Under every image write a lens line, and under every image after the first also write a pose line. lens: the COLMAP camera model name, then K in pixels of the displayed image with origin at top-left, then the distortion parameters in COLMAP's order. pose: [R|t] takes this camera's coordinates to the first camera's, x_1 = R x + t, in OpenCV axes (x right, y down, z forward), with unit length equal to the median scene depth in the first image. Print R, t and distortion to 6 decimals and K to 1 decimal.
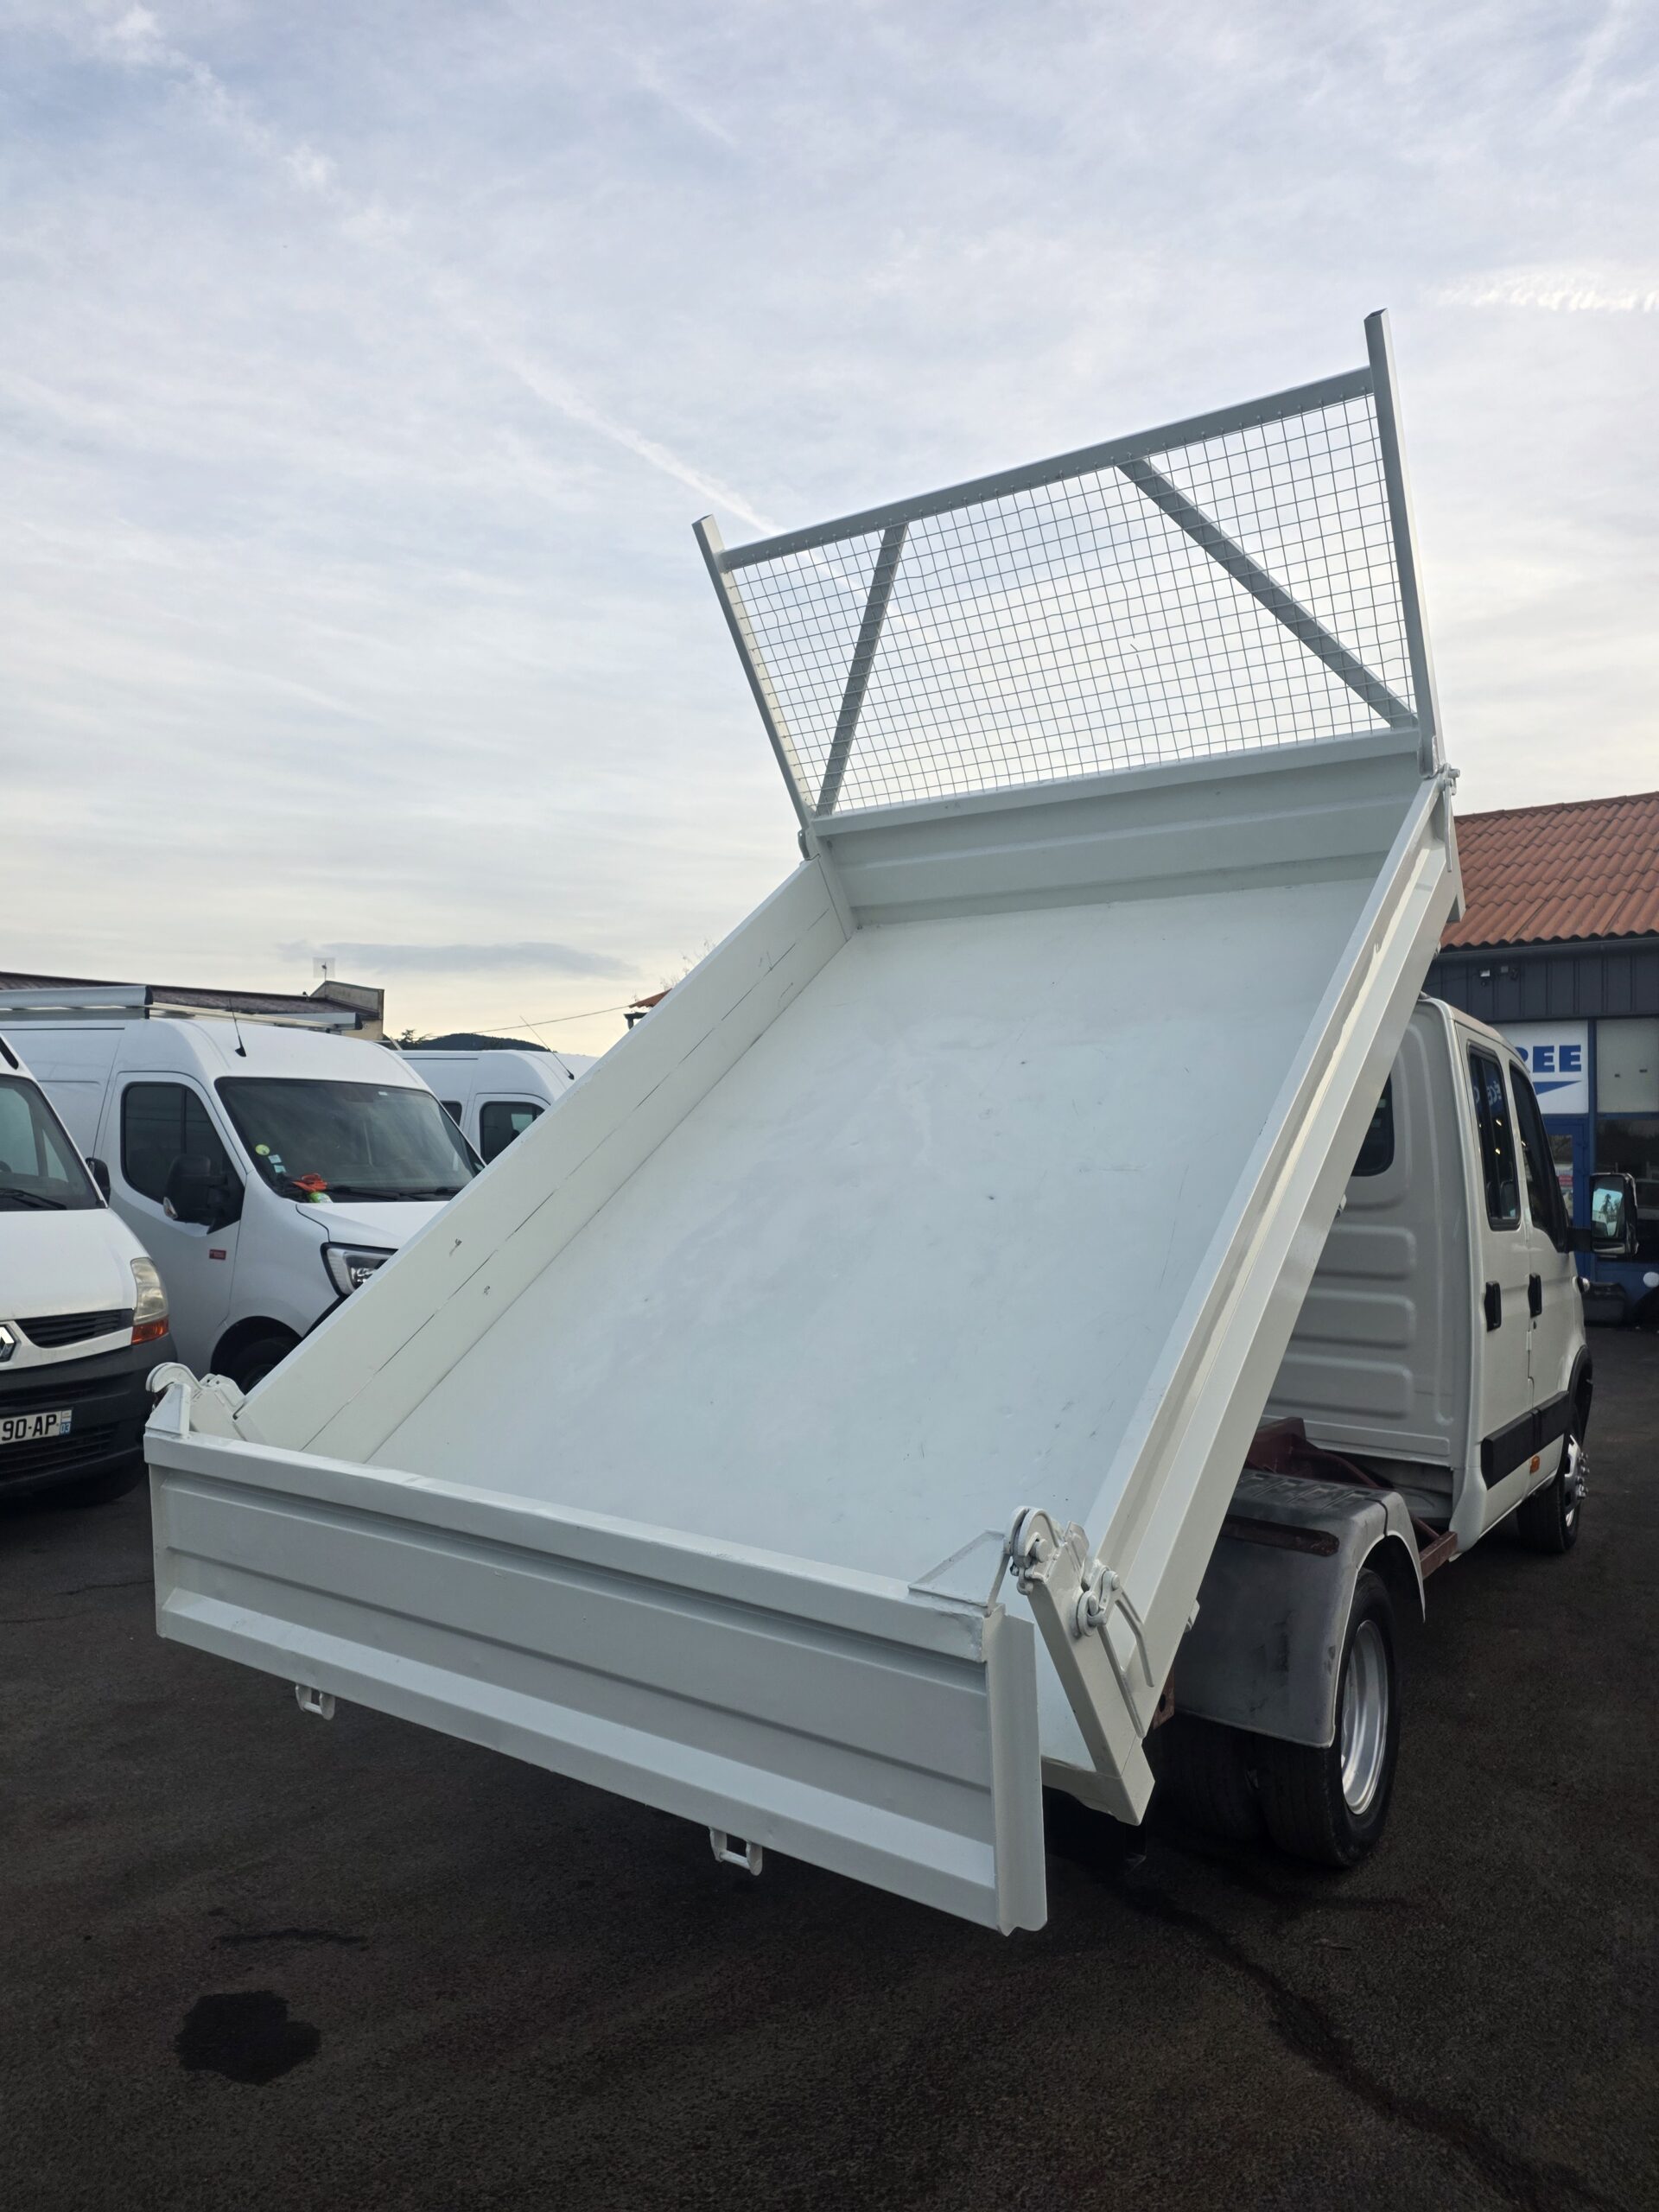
lens RADIAL K [[1476.6, 0, 829.0], [0, 1476.6, 1098.0], [0, 0, 1]] dist [0.034959, -0.008865]
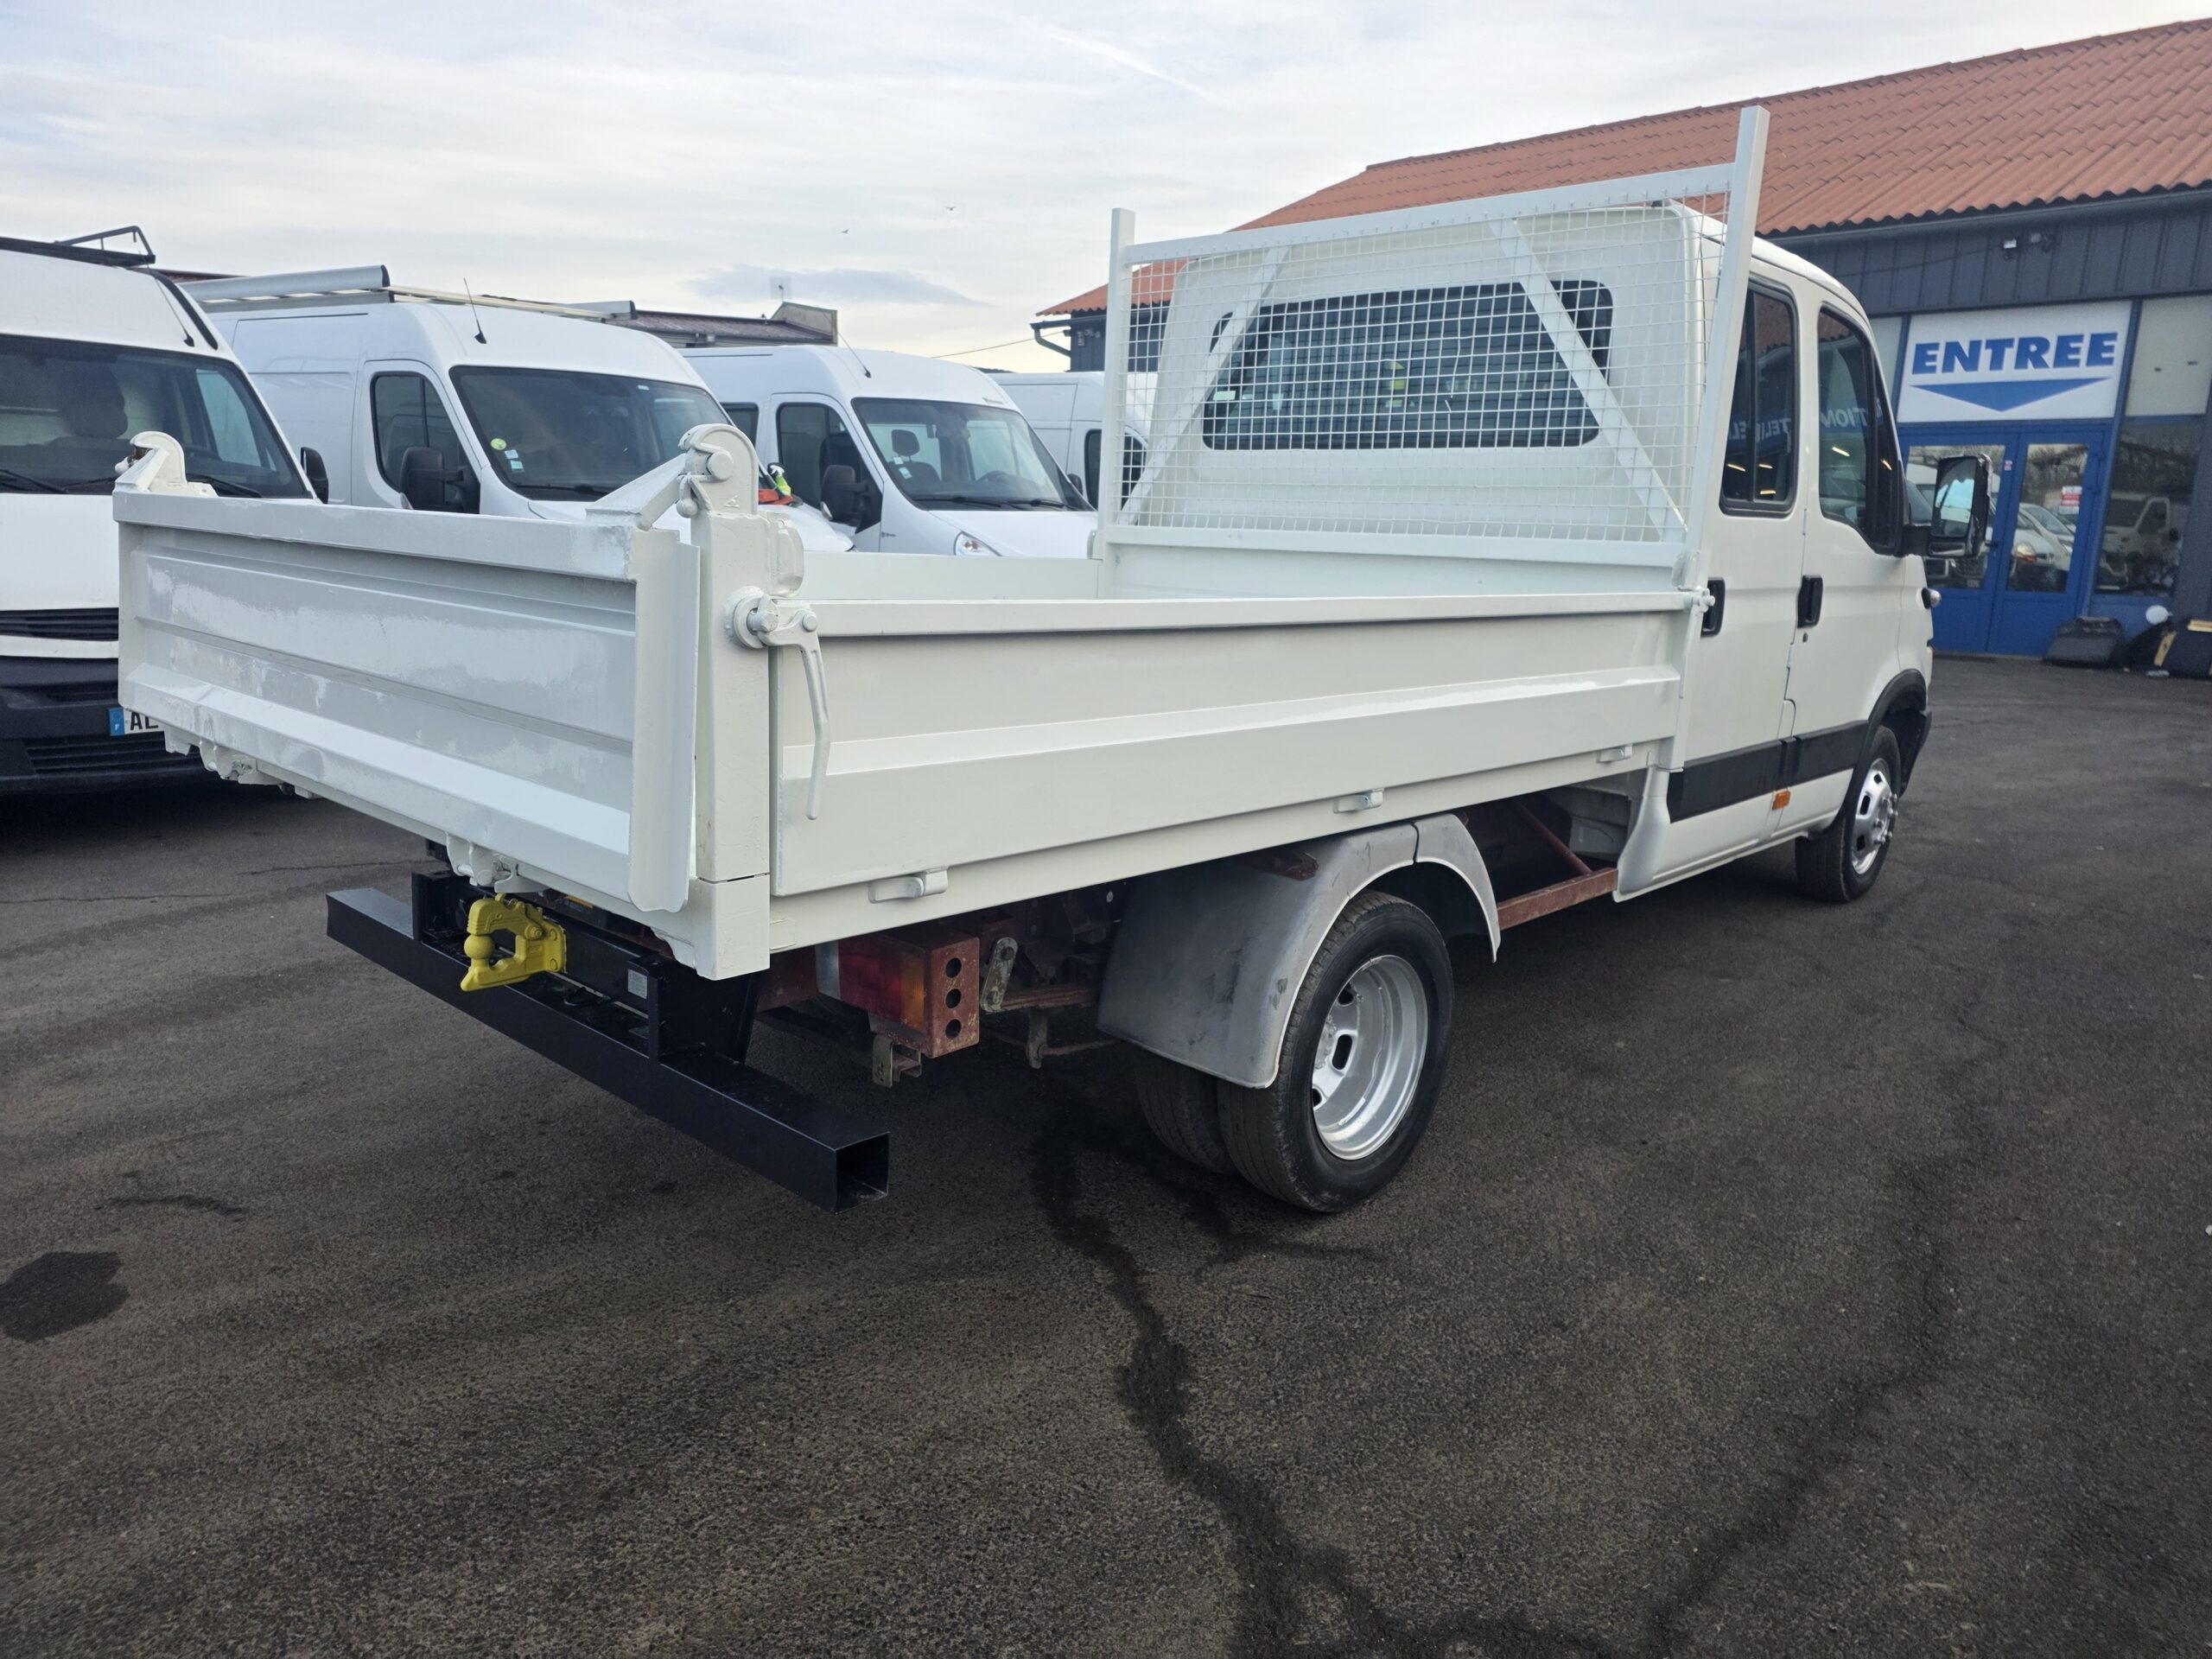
lens RADIAL K [[1476.6, 0, 1093.8], [0, 1476.6, 817.1], [0, 0, 1]] dist [0.034959, -0.008865]
pose [[0.988320, 0.035287, -0.148249, 0.220920], [0.003185, 0.967826, 0.251599, 0.041874], [0.152358, -0.249132, 0.956410, 0.128640]]
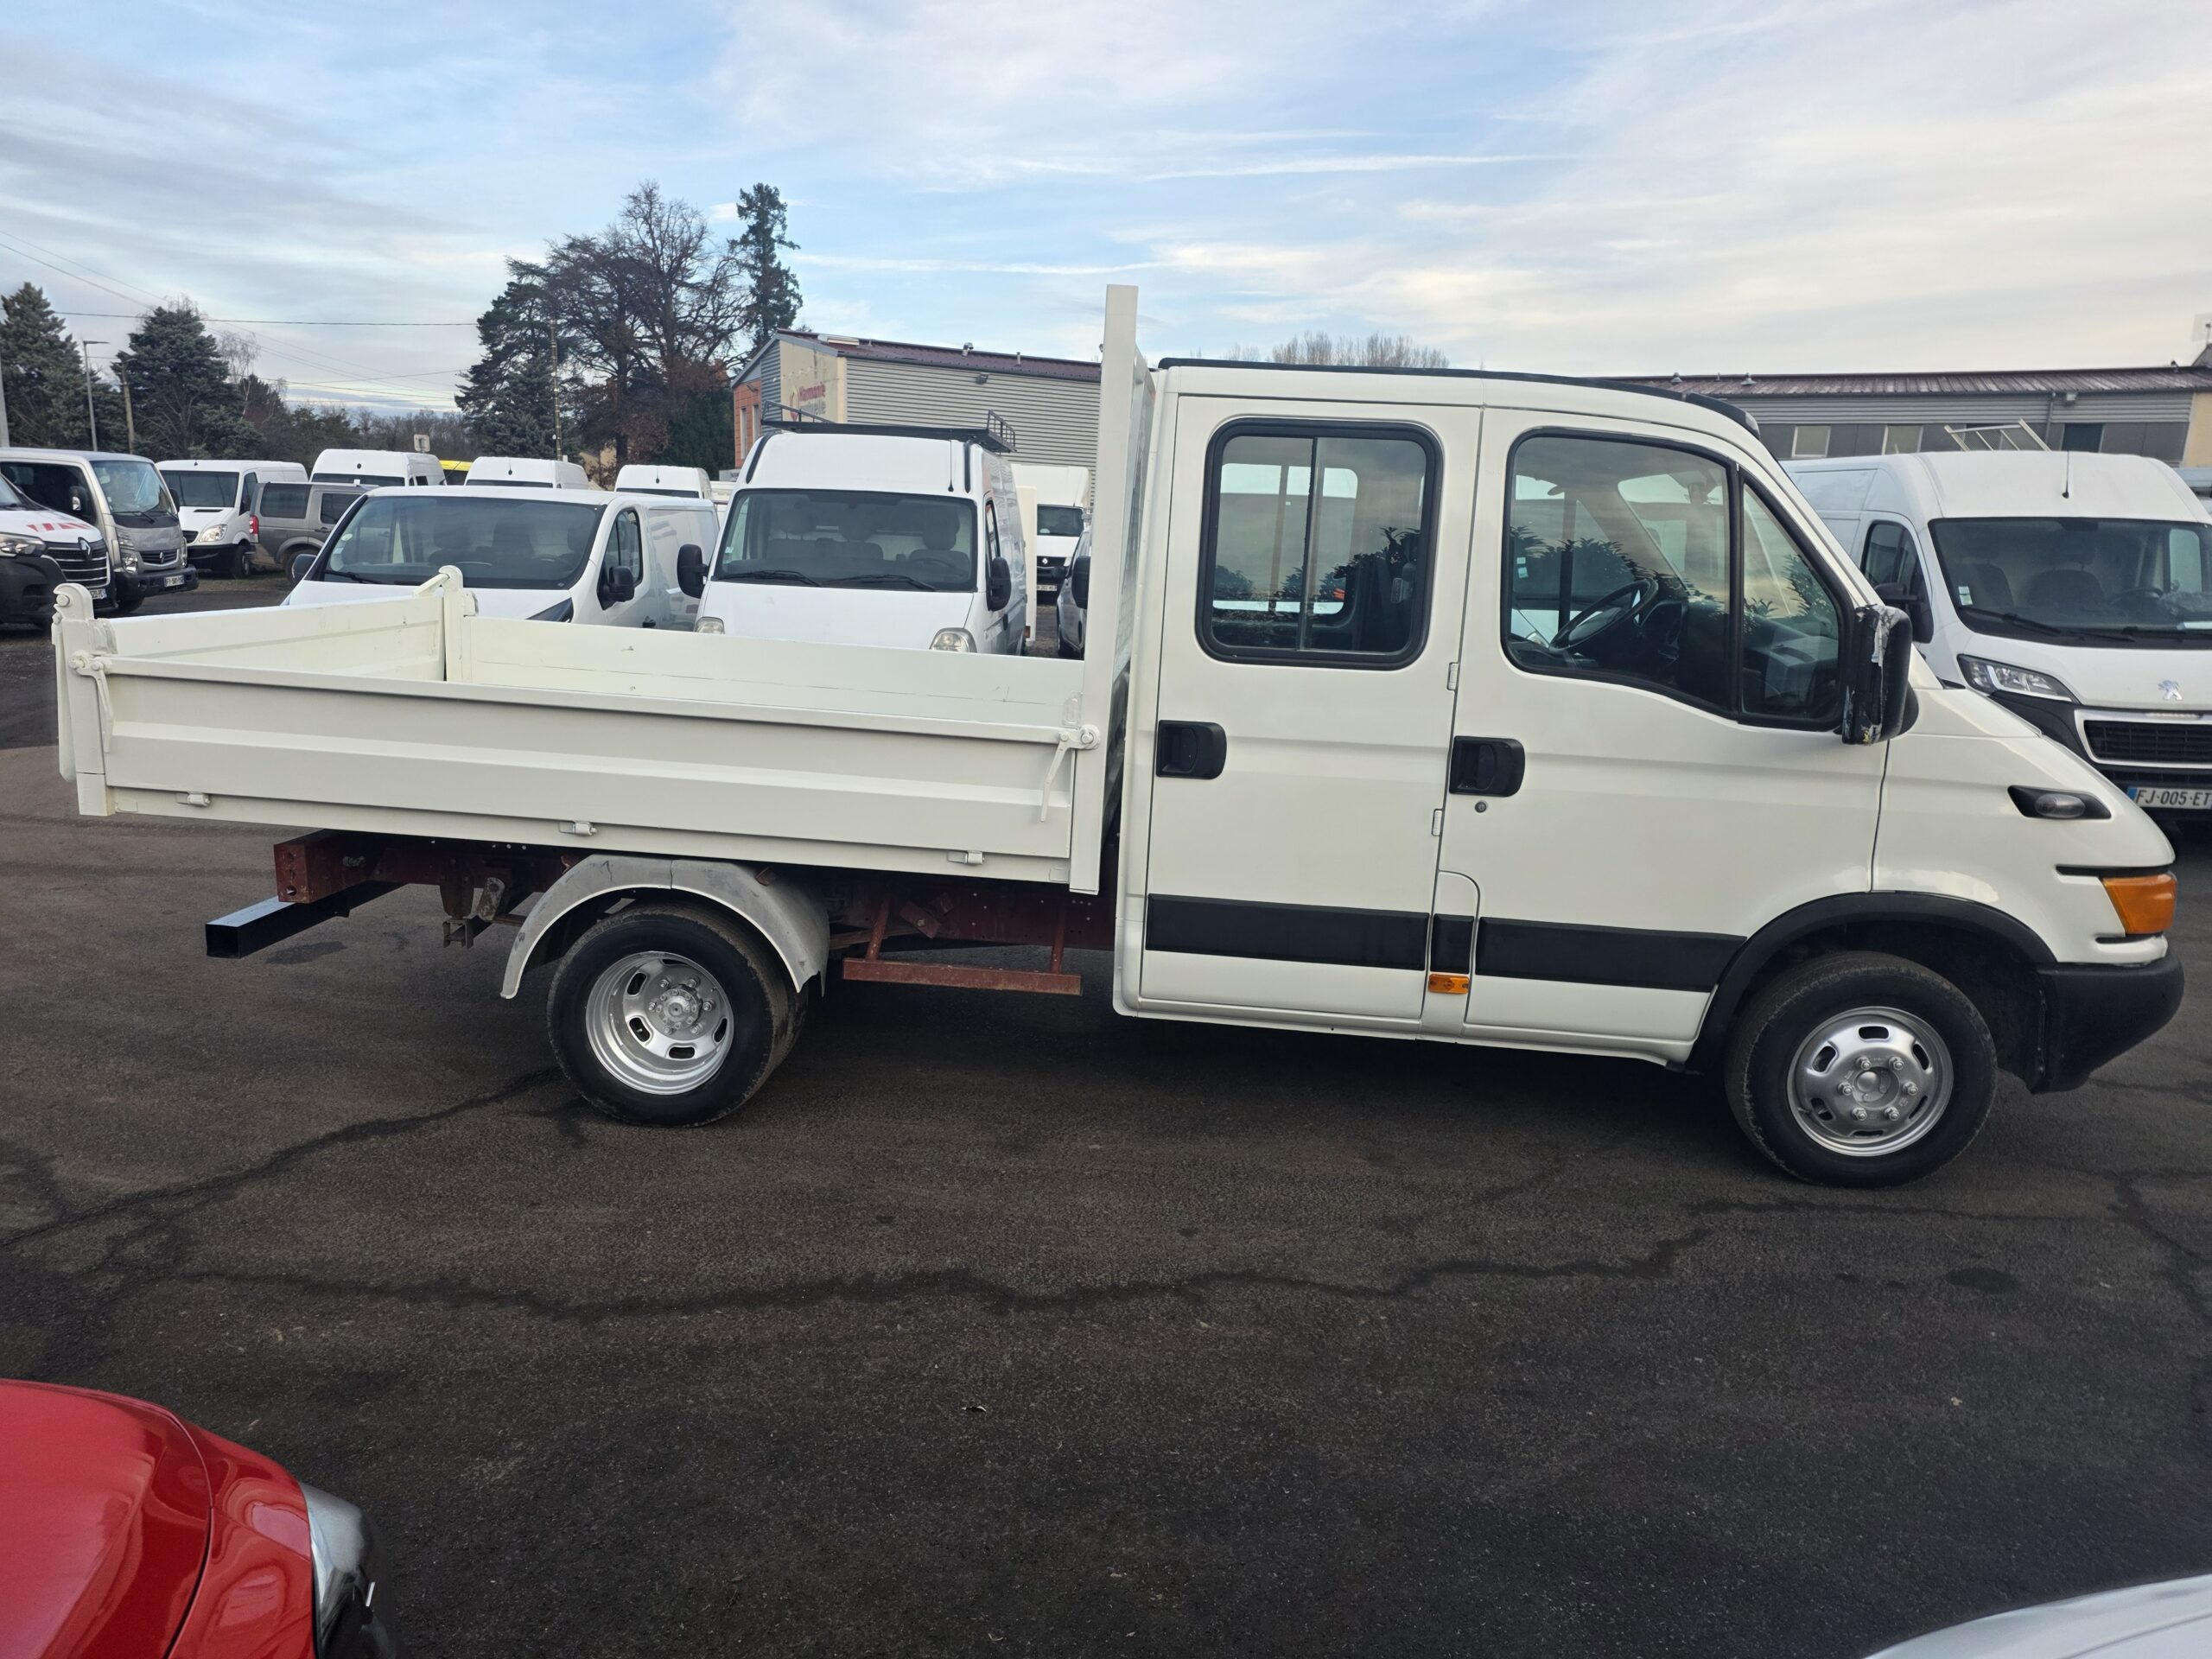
lens RADIAL K [[1459.1, 0, 1082.7], [0, 1459.1, 834.4], [0, 0, 1]] dist [0.074017, -0.056314]
pose [[0.498293, 0.174900, -0.849184, 1.045339], [0.015323, 0.977512, 0.210322, 0.012149], [0.866873, -0.117814, 0.484407, 0.507917]]
